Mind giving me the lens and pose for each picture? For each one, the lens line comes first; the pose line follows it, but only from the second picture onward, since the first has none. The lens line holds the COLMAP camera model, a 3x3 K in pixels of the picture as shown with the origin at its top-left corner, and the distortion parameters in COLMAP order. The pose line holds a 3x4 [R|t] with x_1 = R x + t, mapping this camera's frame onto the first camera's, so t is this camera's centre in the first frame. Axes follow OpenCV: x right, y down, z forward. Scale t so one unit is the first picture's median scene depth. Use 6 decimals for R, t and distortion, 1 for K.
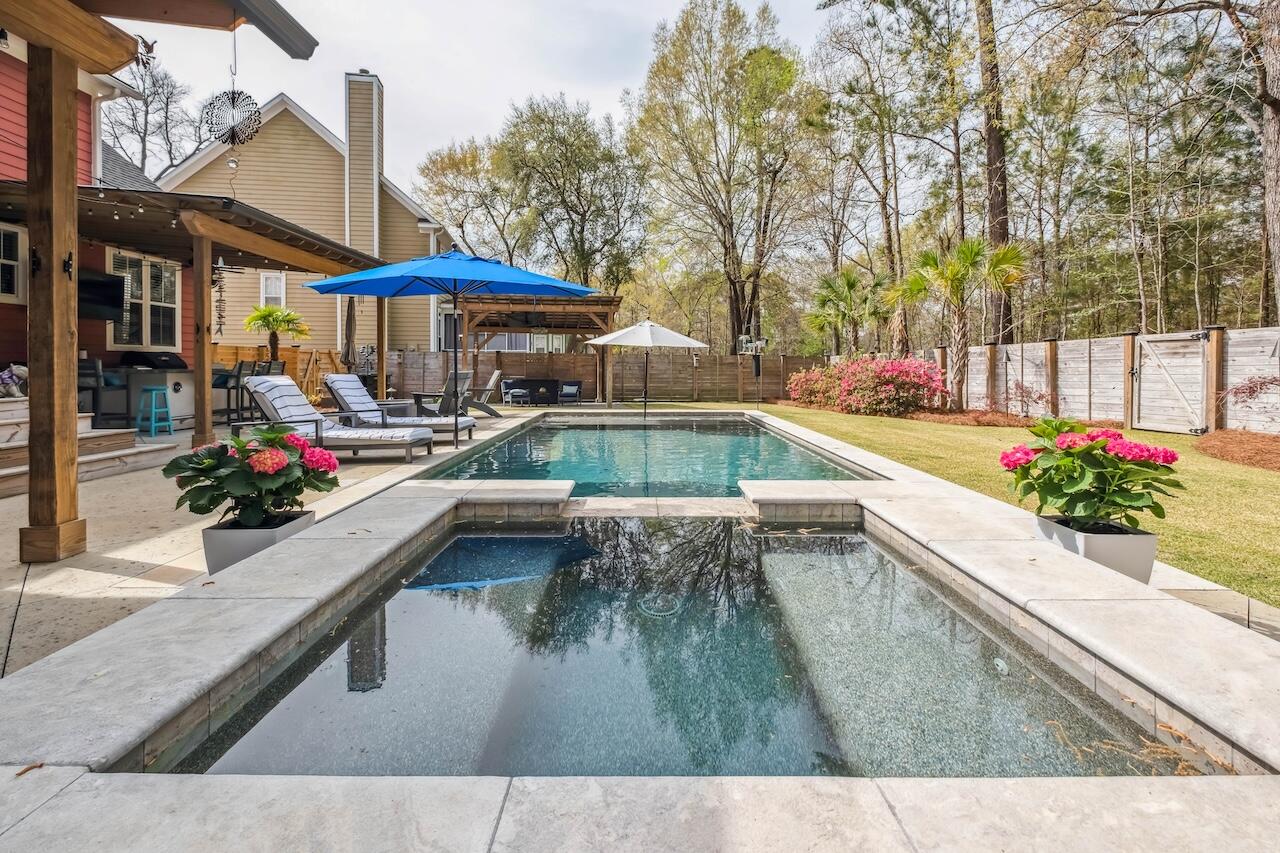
lens RADIAL K [[557.6, 0, 619.7], [0, 557.6, 366.6], [0, 0, 1]] dist [-0.002370, -0.001607]
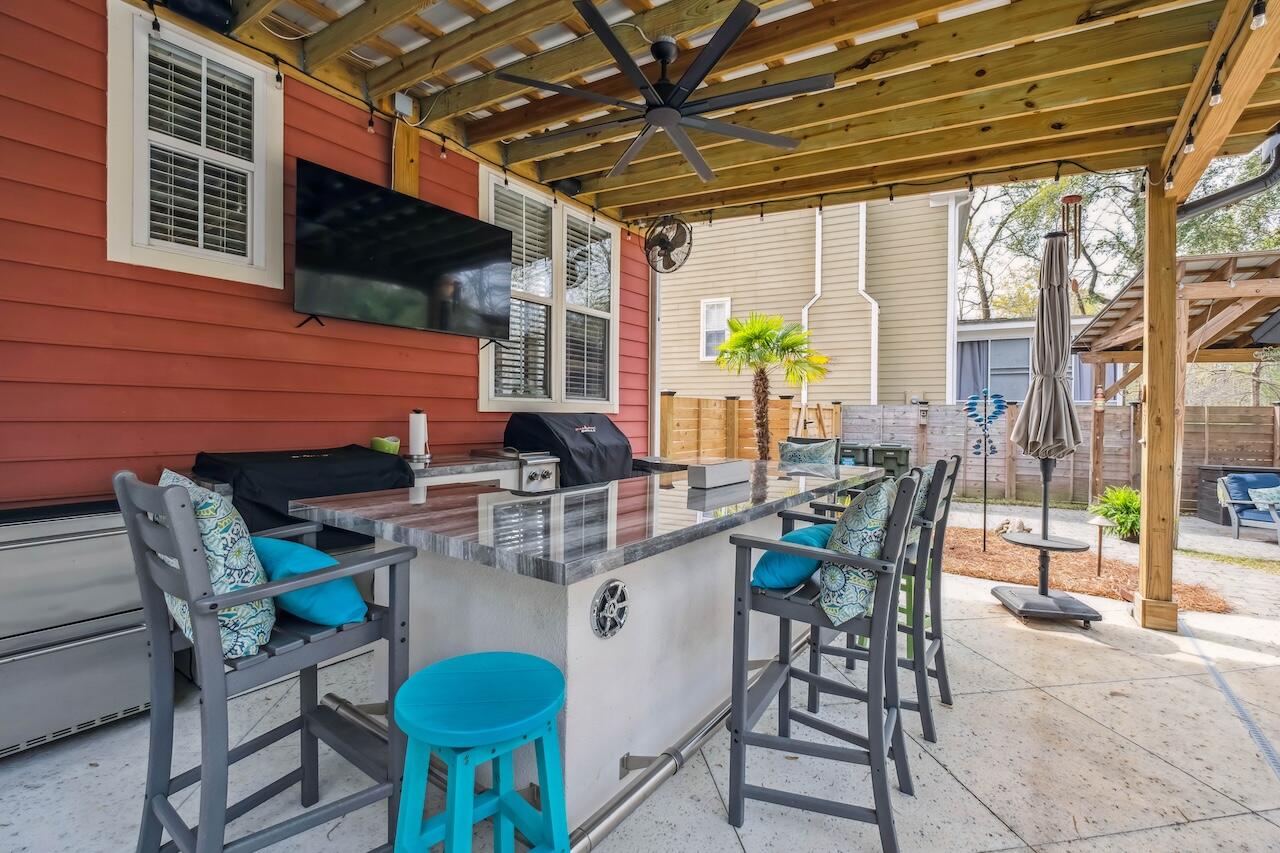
lens RADIAL K [[557.6, 0, 647.4], [0, 557.6, 422.0], [0, 0, 1]] dist [-0.002370, -0.001607]
pose [[0.820023, 0.013428, -0.572173, -0.513465], [-0.008282, 0.999898, 0.011597, -0.023614], [0.572271, -0.004771, 0.820051, 0.645268]]
